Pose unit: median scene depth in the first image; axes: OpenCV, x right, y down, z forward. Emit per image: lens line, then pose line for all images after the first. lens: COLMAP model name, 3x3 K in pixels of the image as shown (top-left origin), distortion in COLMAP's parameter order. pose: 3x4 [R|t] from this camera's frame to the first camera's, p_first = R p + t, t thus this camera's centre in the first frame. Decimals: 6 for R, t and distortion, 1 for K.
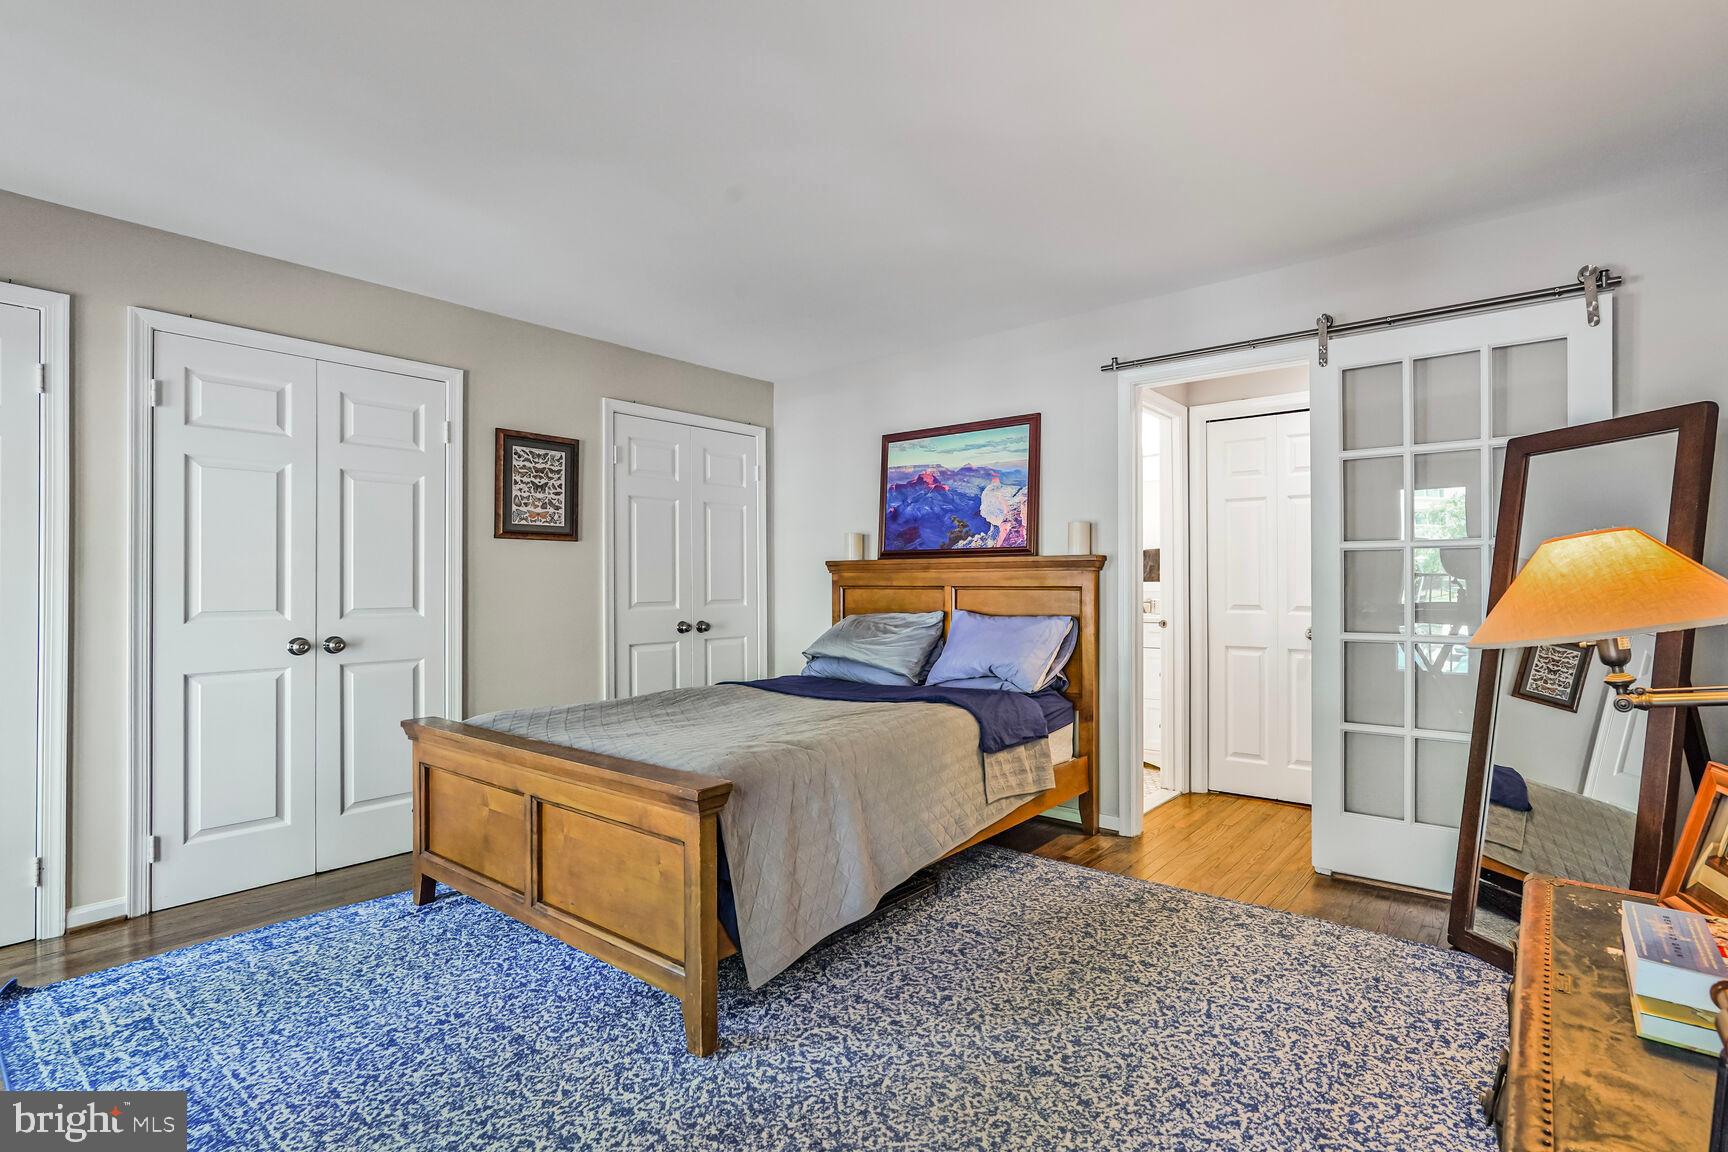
lens RADIAL K [[812.6, 0, 884.3], [0, 812.6, 580.5], [0, 0, 1]] dist [-0.003922, -0.000511]
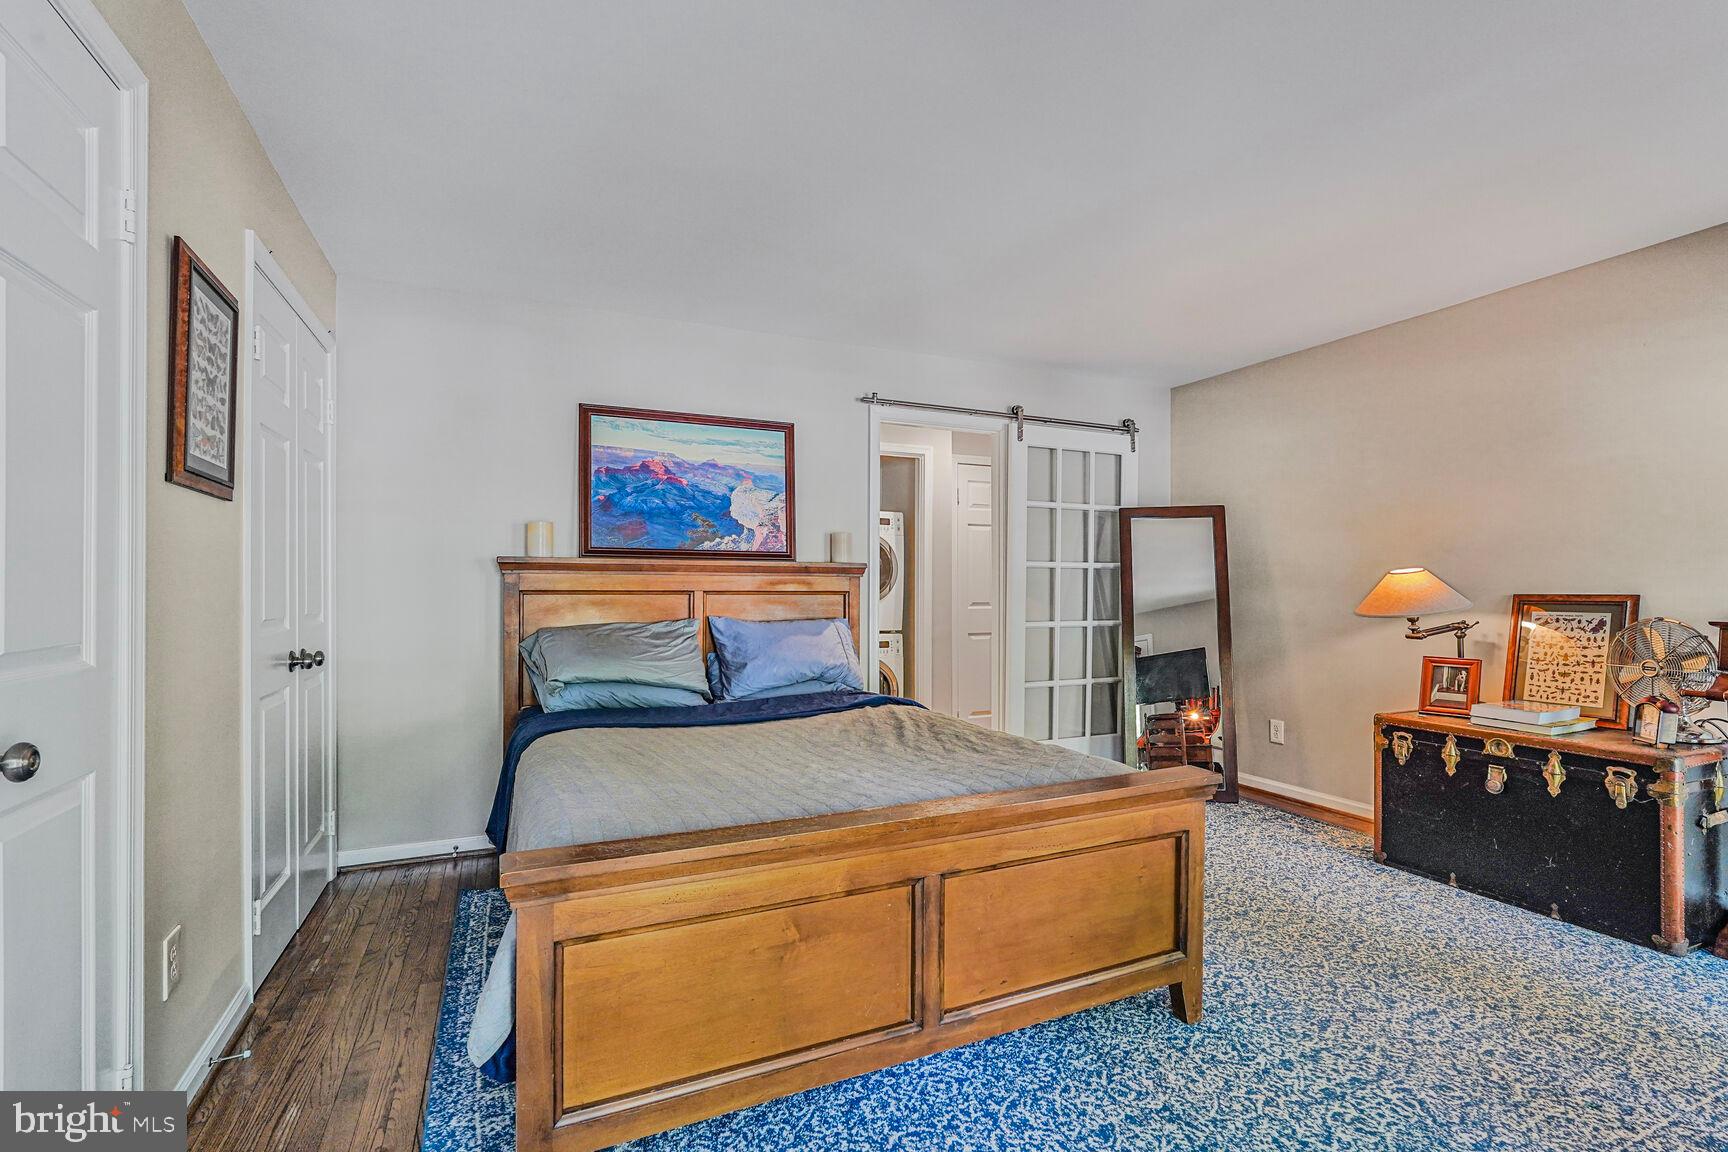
lens RADIAL K [[812.6, 0, 884.3], [0, 812.6, 580.5], [0, 0, 1]] dist [-0.003922, -0.000511]
pose [[0.442333, 0.012376, 0.896765, -0.666680], [-0.003220, 0.999920, -0.012211, 0.005869], [-0.896845, 0.002513, 0.442338, 0.428117]]
